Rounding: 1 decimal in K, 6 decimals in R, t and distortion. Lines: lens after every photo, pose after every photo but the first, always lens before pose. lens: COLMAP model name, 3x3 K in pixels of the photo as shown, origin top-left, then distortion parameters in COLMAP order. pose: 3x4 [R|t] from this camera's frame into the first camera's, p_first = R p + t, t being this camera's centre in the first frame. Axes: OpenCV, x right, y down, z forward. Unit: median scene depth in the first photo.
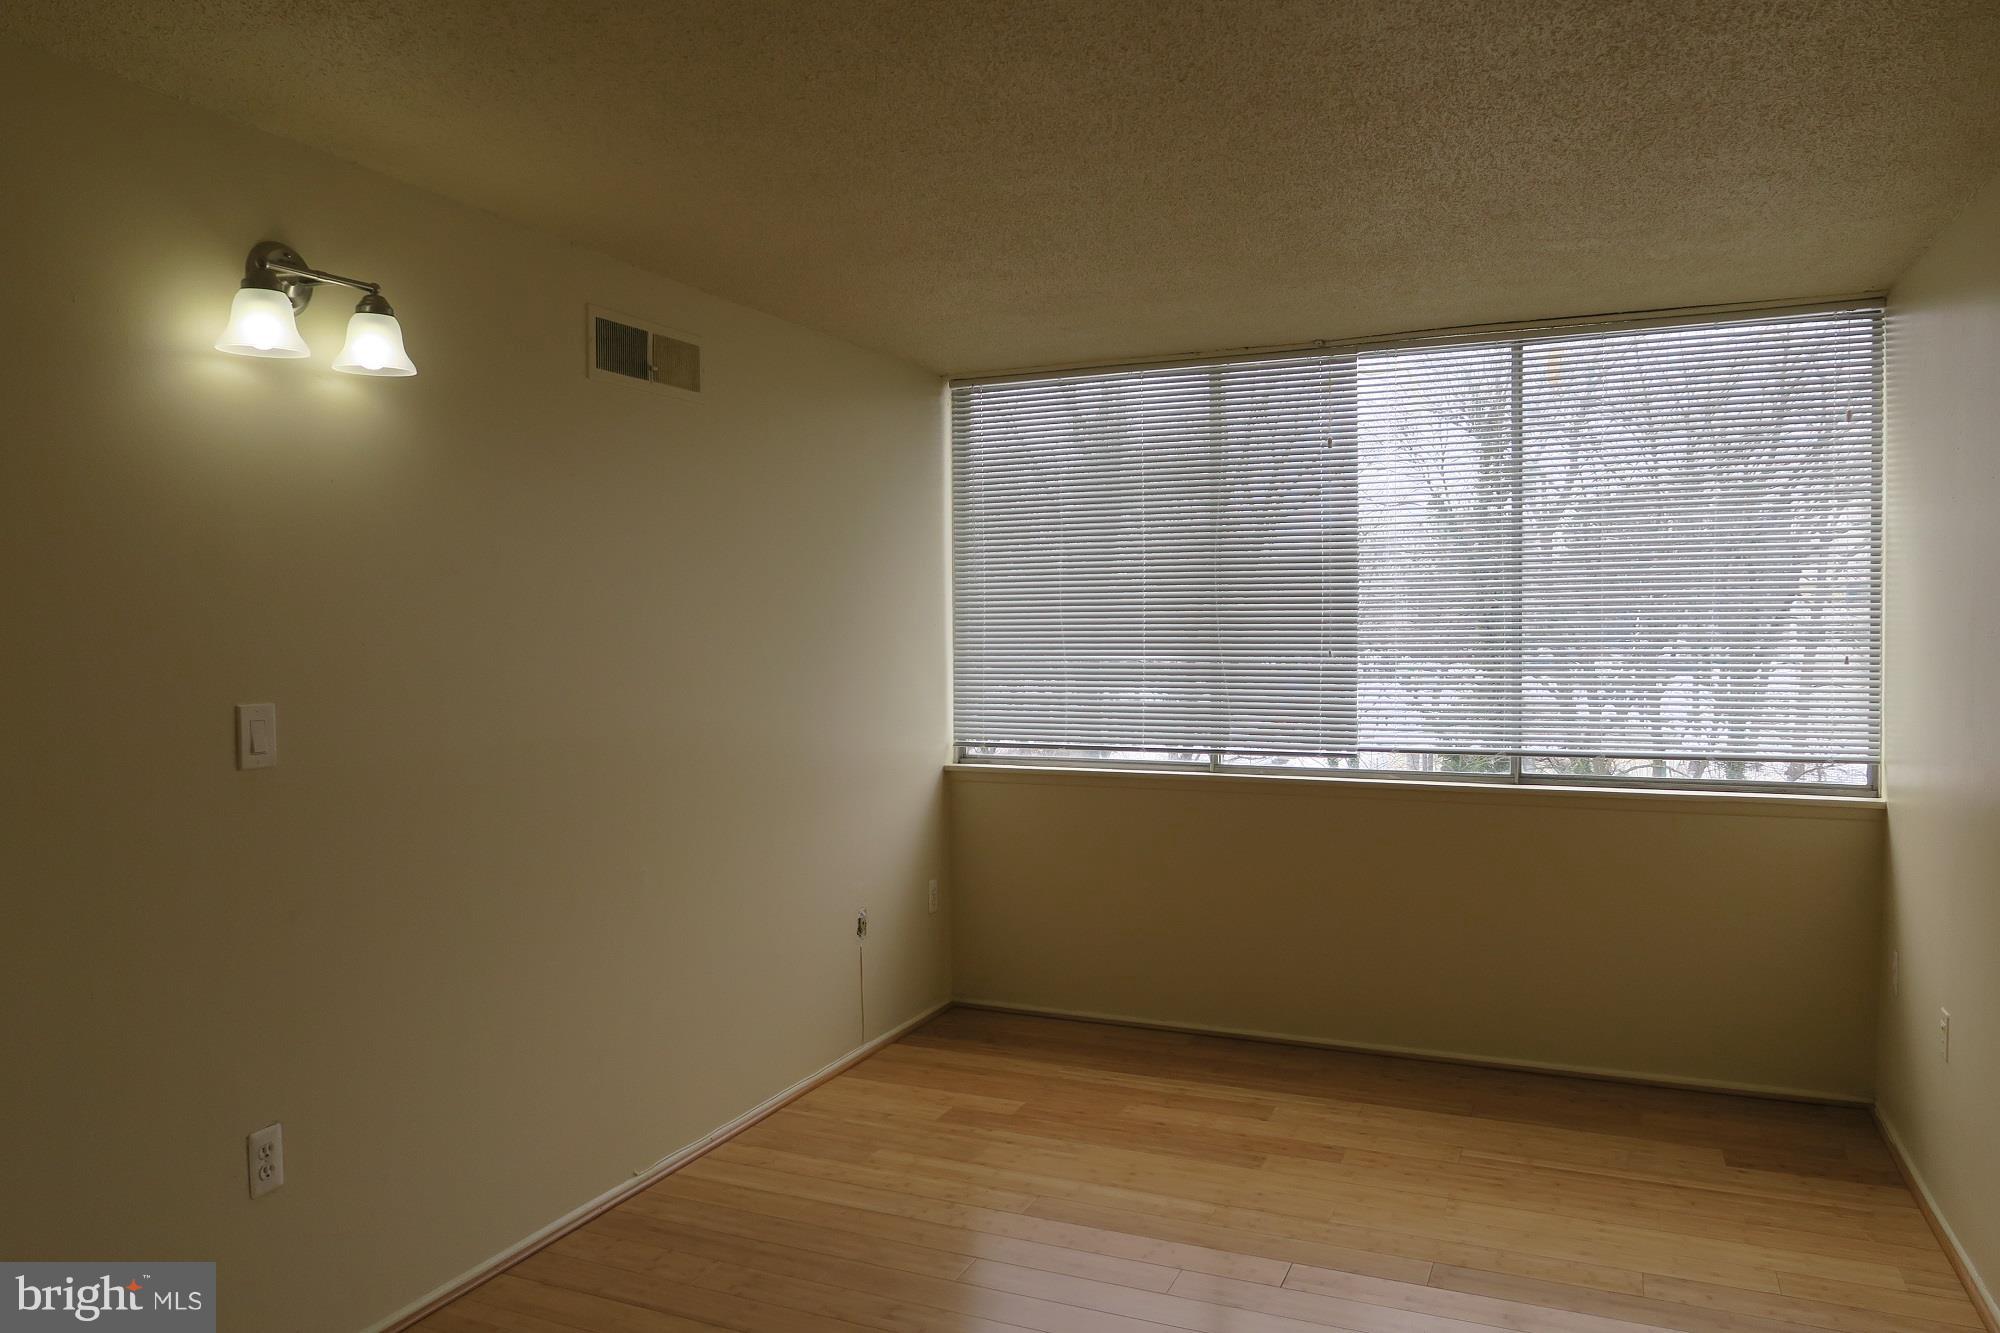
lens RADIAL K [[1383.9, 0, 981.7], [0, 1383.9, 660.2], [0, 0, 1]] dist [-0.012974, 0.004469]
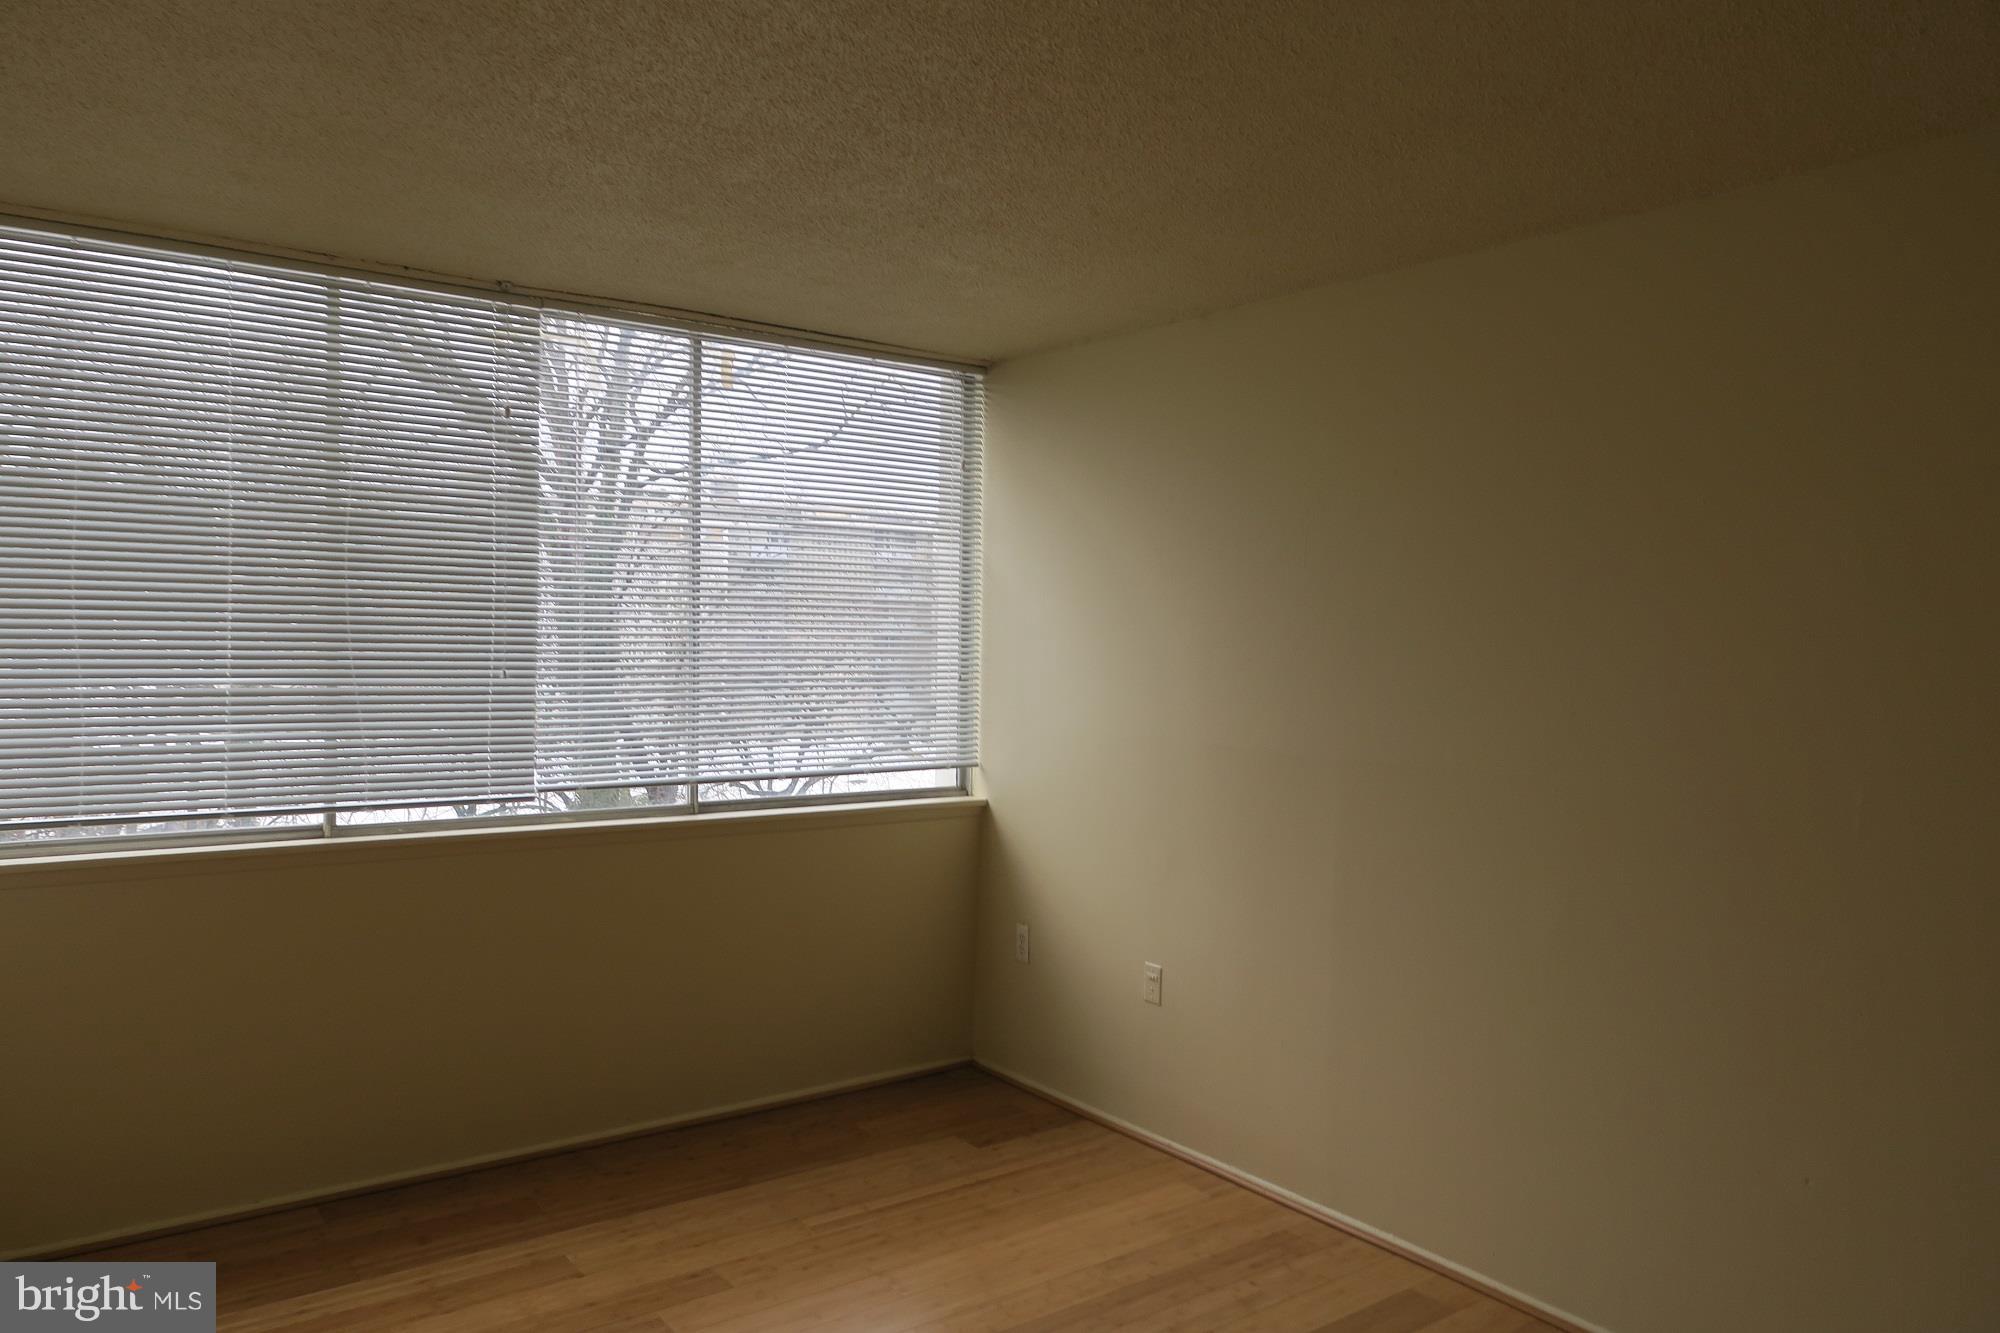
lens RADIAL K [[1383.9, 0, 992.6], [0, 1383.9, 672.6], [0, 0, 1]] dist [-0.012974, 0.004469]
pose [[0.484908, -0.006436, 0.874542, -0.343501], [0.001319, 0.999977, 0.006628, -0.011691], [-0.874564, -0.002061, 0.484905, 0.399630]]
